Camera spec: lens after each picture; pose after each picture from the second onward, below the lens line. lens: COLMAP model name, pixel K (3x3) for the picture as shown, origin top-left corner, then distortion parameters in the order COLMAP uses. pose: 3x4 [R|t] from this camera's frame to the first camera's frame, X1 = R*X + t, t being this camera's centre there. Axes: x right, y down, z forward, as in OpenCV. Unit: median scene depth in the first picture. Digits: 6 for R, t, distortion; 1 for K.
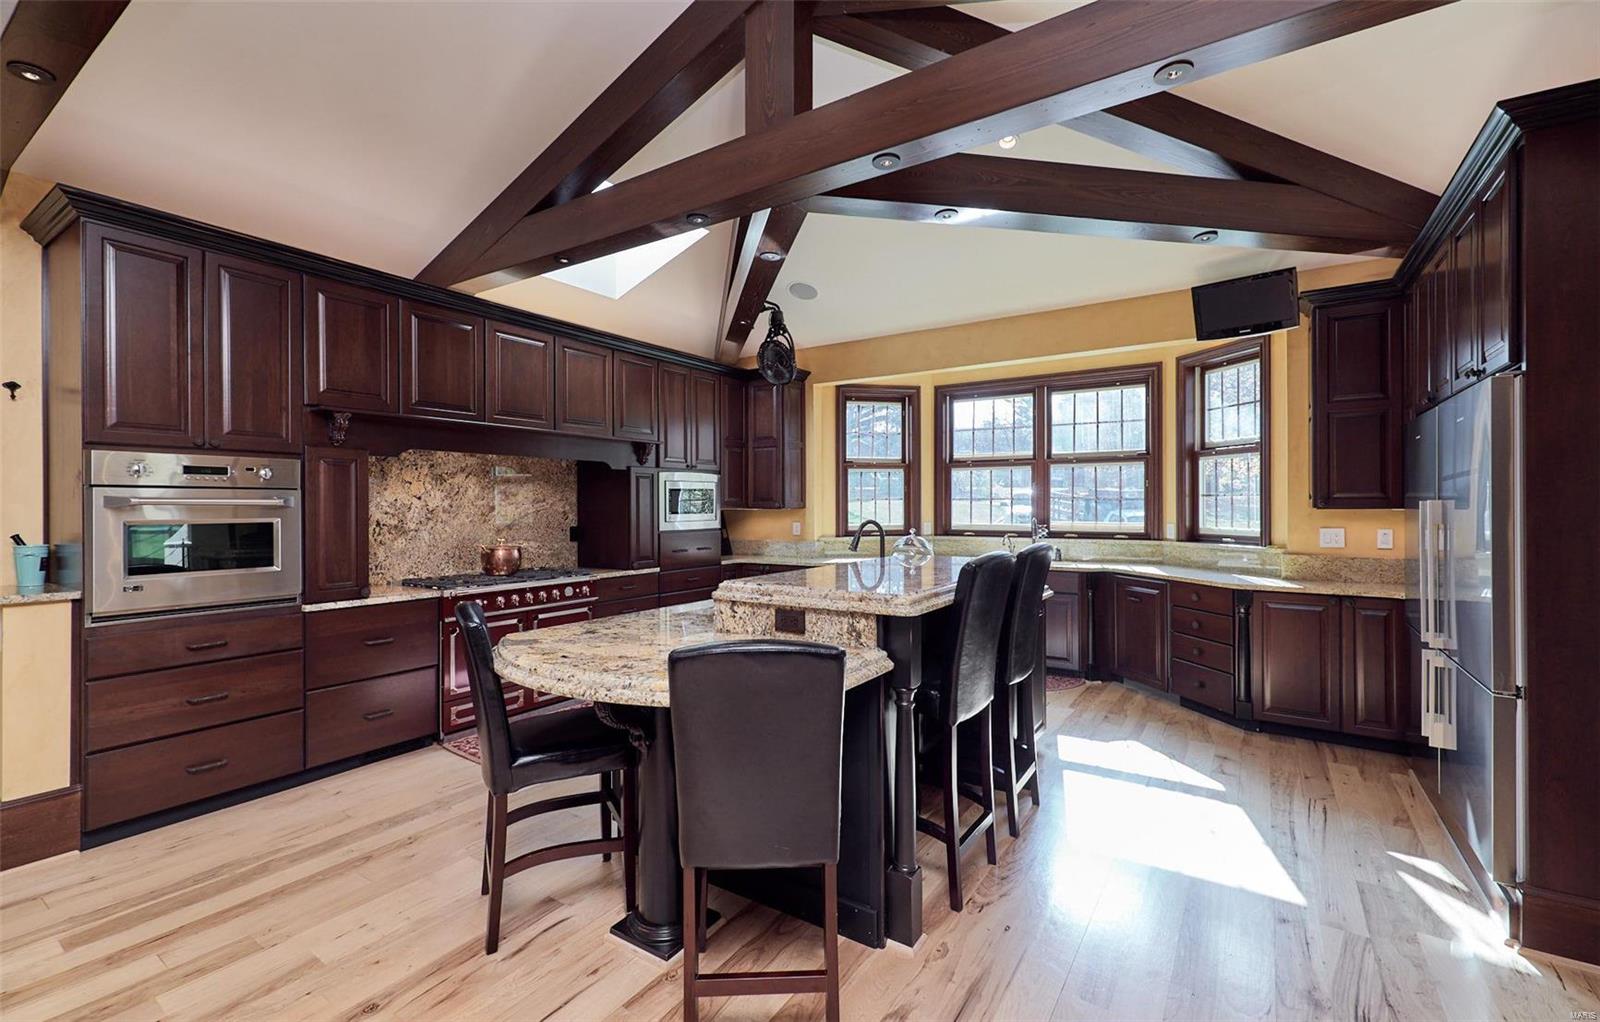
lens RADIAL K [[678.2, 0, 800.9], [0, 678.2, 504.2], [0, 0, 1]] dist [0.002416, 0.001931]
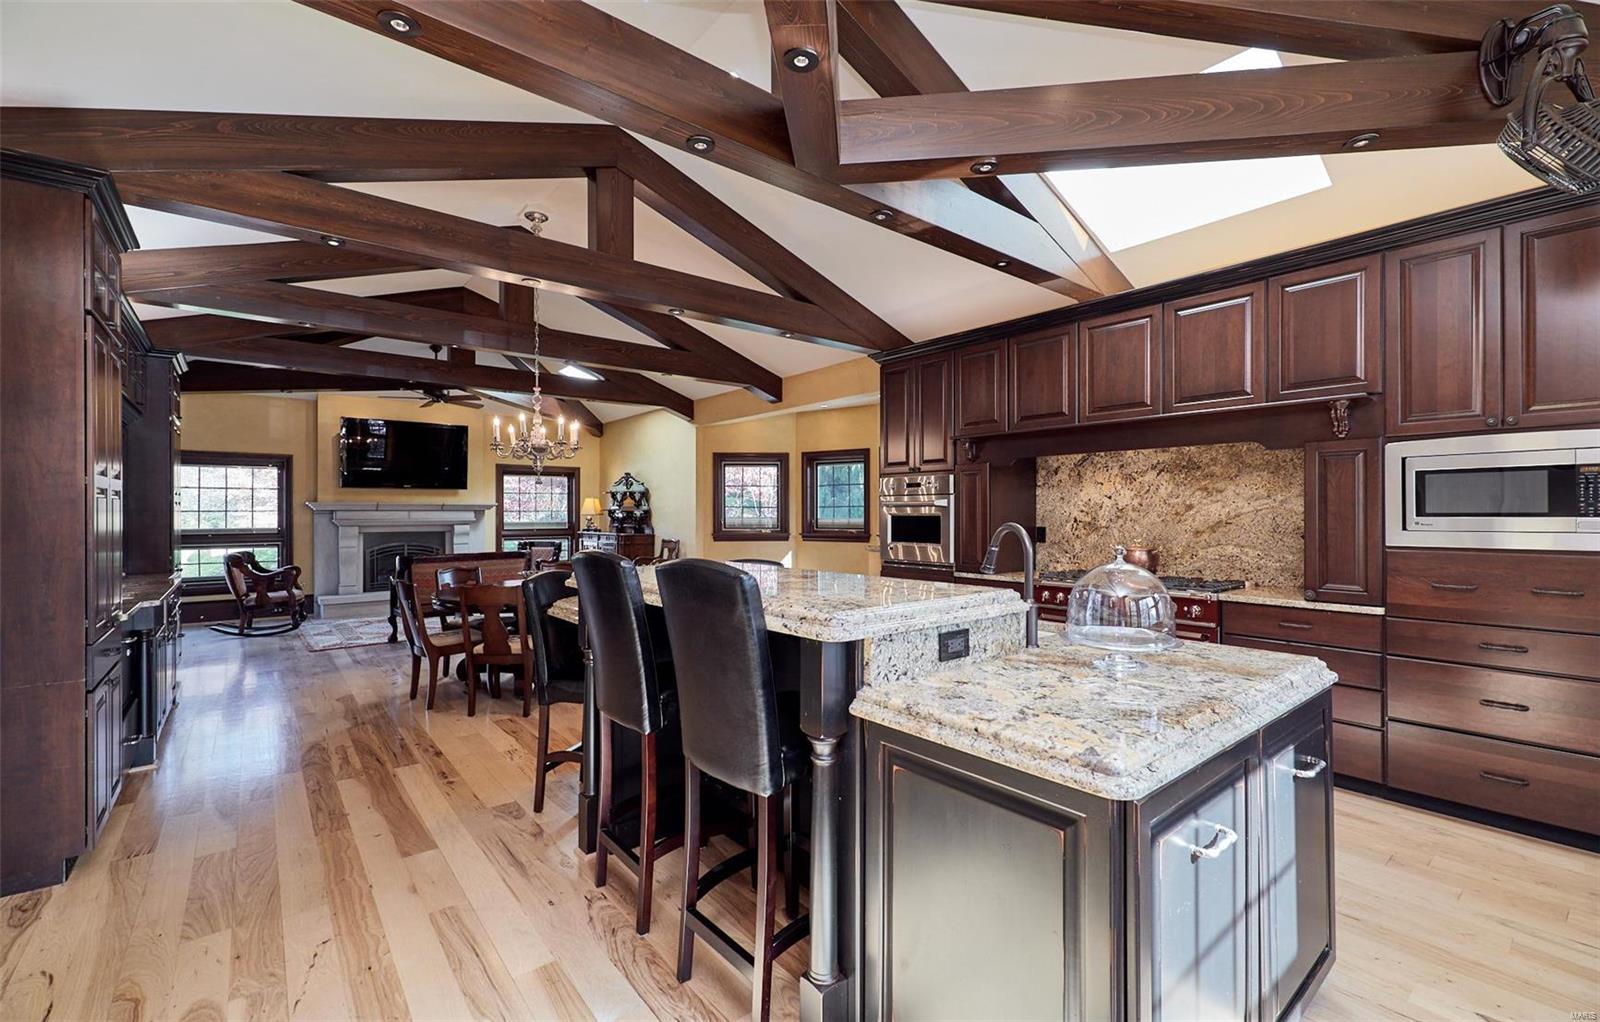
lens RADIAL K [[678.2, 0, 803.0], [0, 678.2, 513.7], [0, 0, 1]] dist [0.002416, 0.001931]
pose [[-0.287917, 0.006831, -0.957631, 0.512246], [0.004872, 0.999972, 0.005669, 0.007028], [0.957643, -0.003033, -0.287942, 0.716211]]
